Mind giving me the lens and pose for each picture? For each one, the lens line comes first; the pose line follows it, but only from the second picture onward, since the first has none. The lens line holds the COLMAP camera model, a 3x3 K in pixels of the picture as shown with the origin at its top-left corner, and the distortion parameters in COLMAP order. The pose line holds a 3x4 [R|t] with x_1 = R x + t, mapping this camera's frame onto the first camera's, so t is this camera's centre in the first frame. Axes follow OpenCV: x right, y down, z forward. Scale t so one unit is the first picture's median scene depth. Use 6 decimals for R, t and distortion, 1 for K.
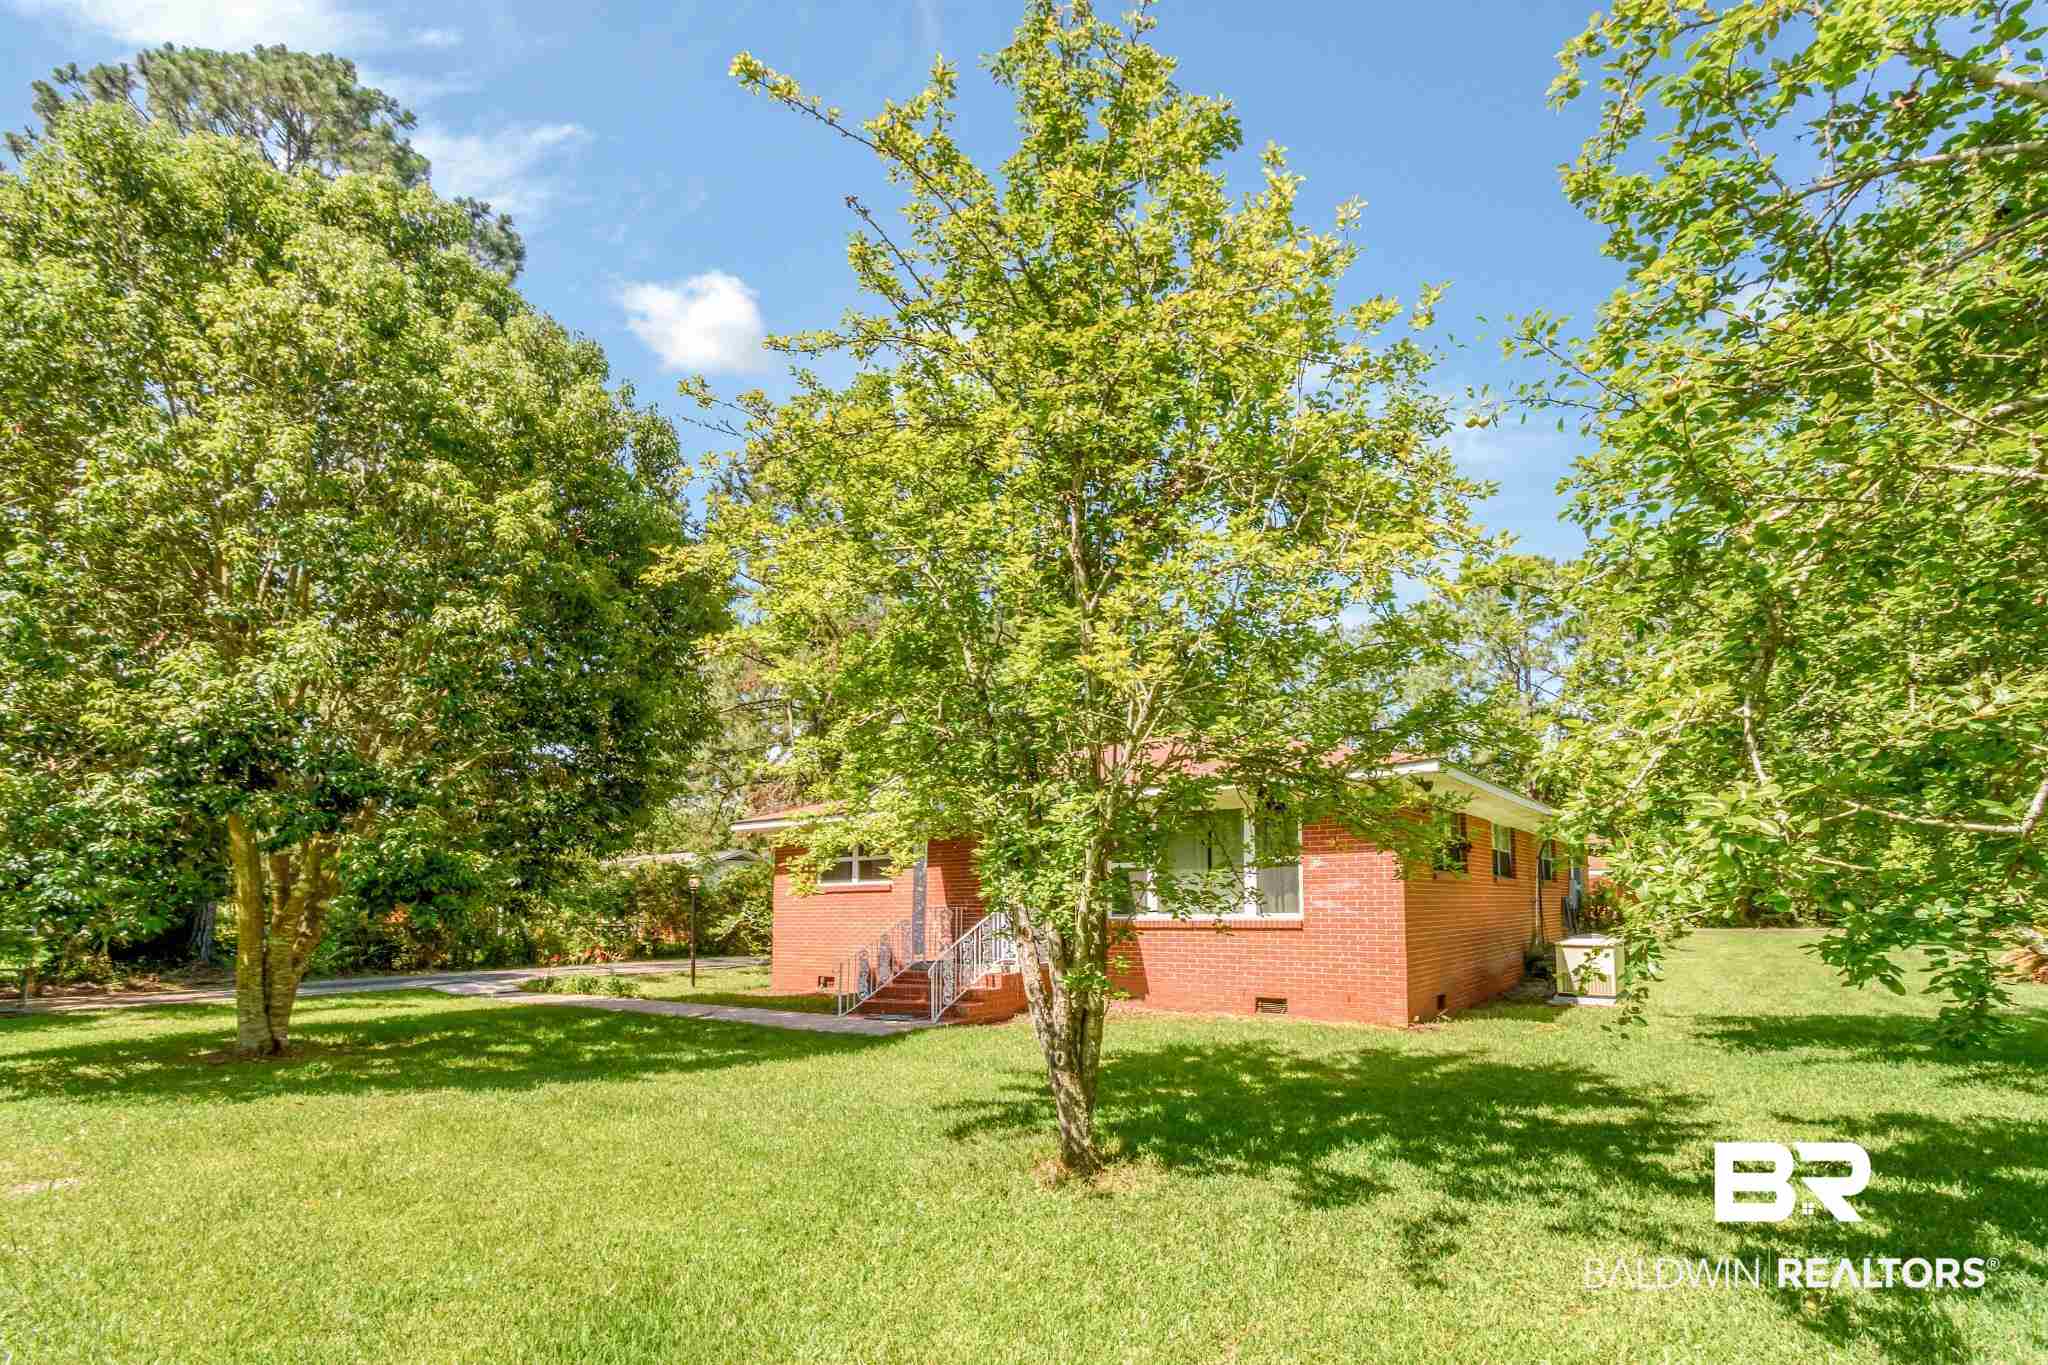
lens RADIAL K [[864.5, 0, 1022.2], [0, 864.5, 673.8], [0, 0, 1]] dist [0.002520, 0.001141]
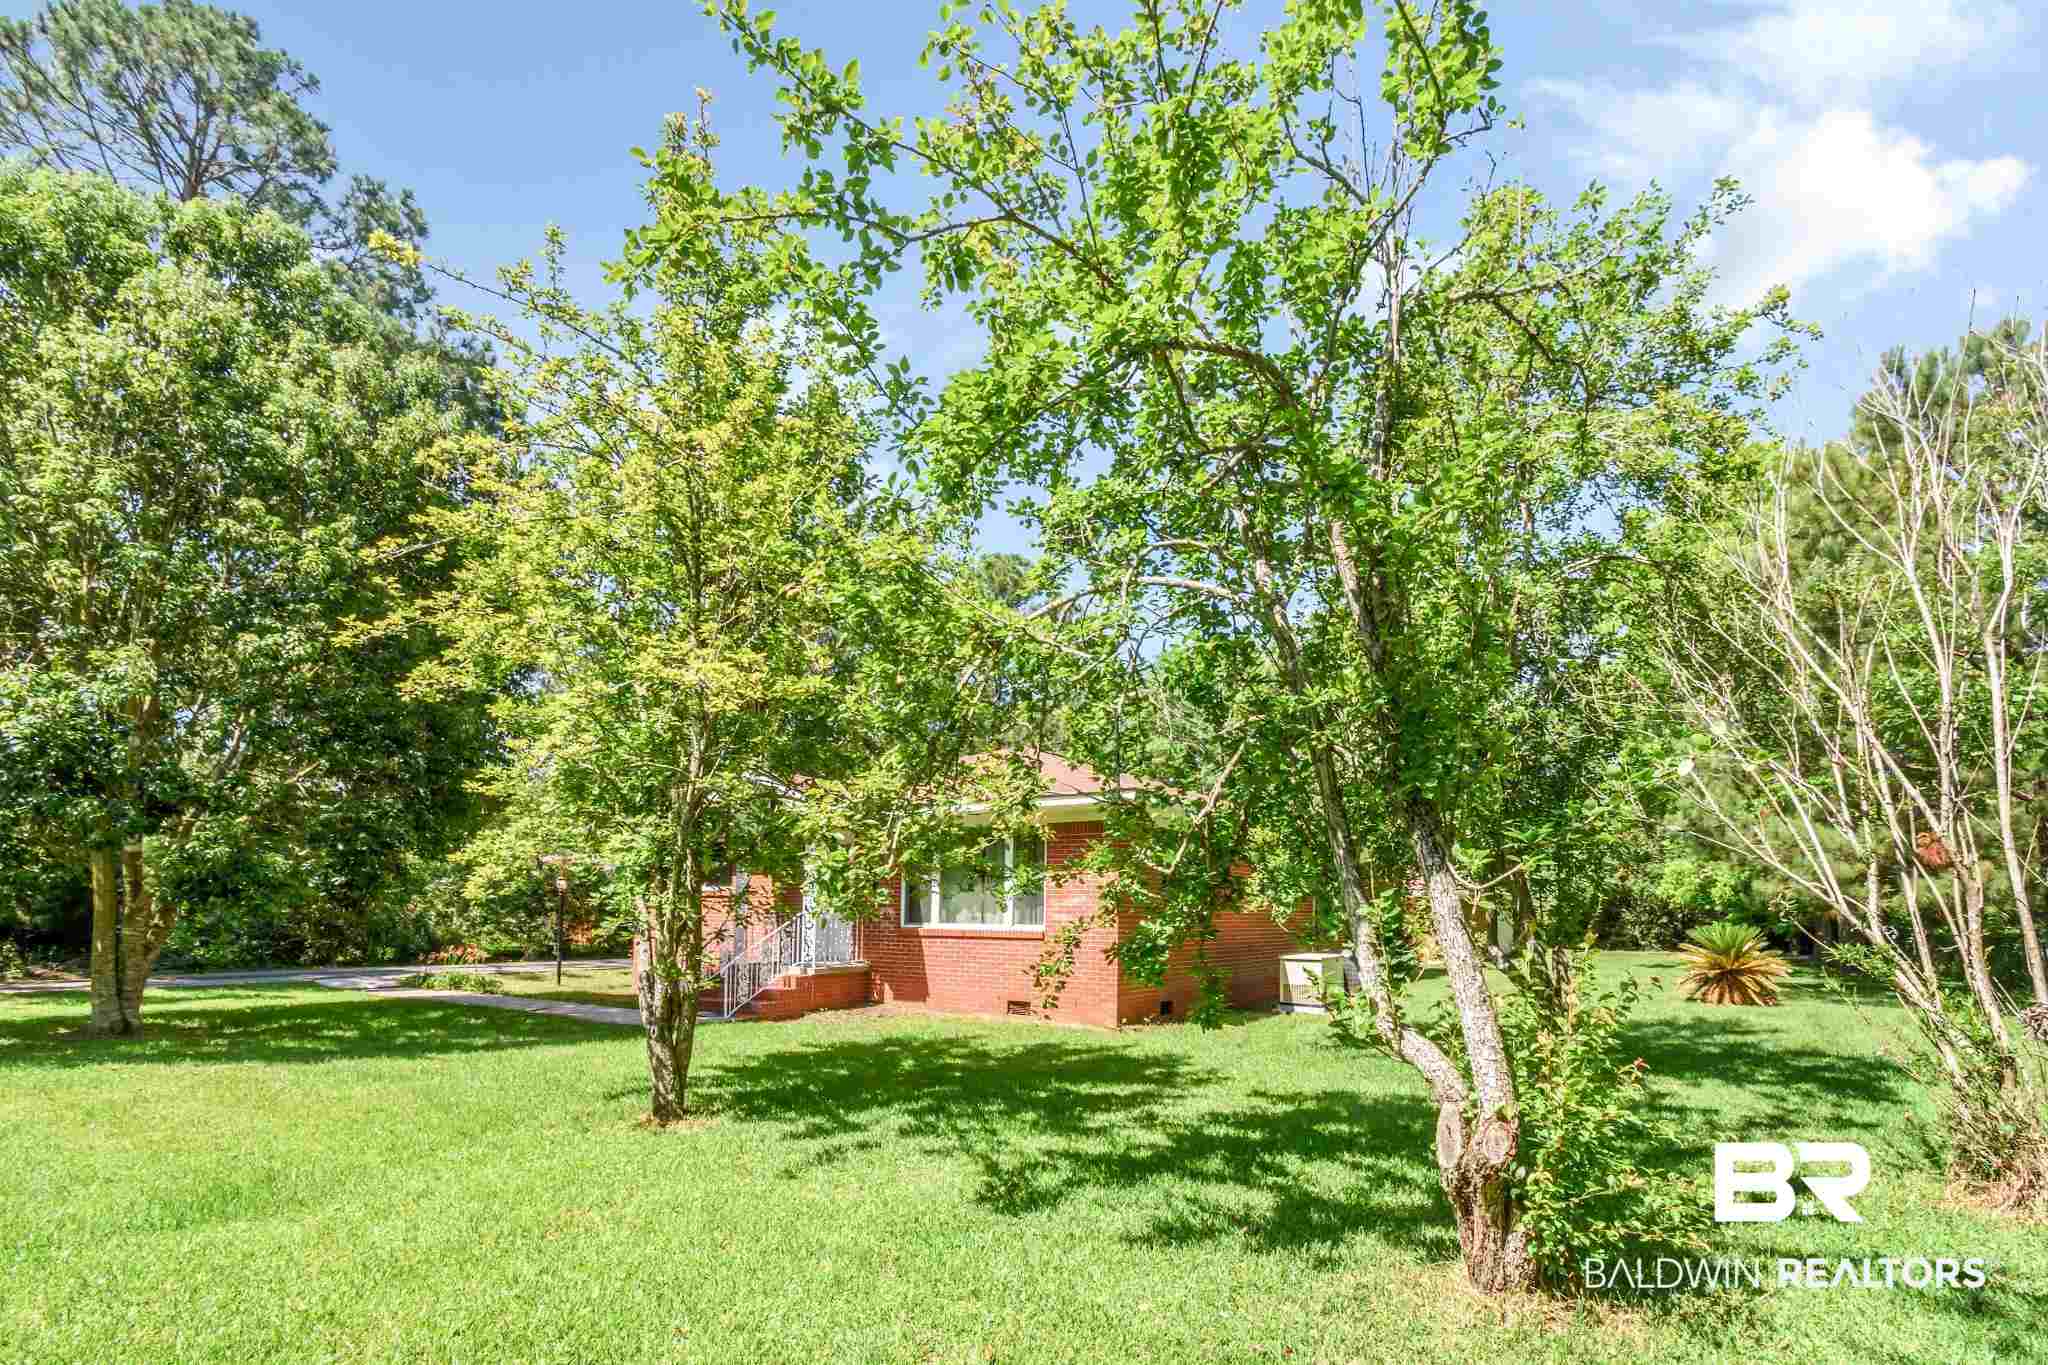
lens RADIAL K [[956.4, 0, 1025.7], [0, 956.4, 686.6], [0, 0, 1]] dist [0.002324, -0.000381]
pose [[0.999765, 0.018127, -0.011853, 0.306365], [-0.017791, 0.999453, 0.027877, -0.054992], [0.012352, -0.027660, 0.999541, -0.193674]]
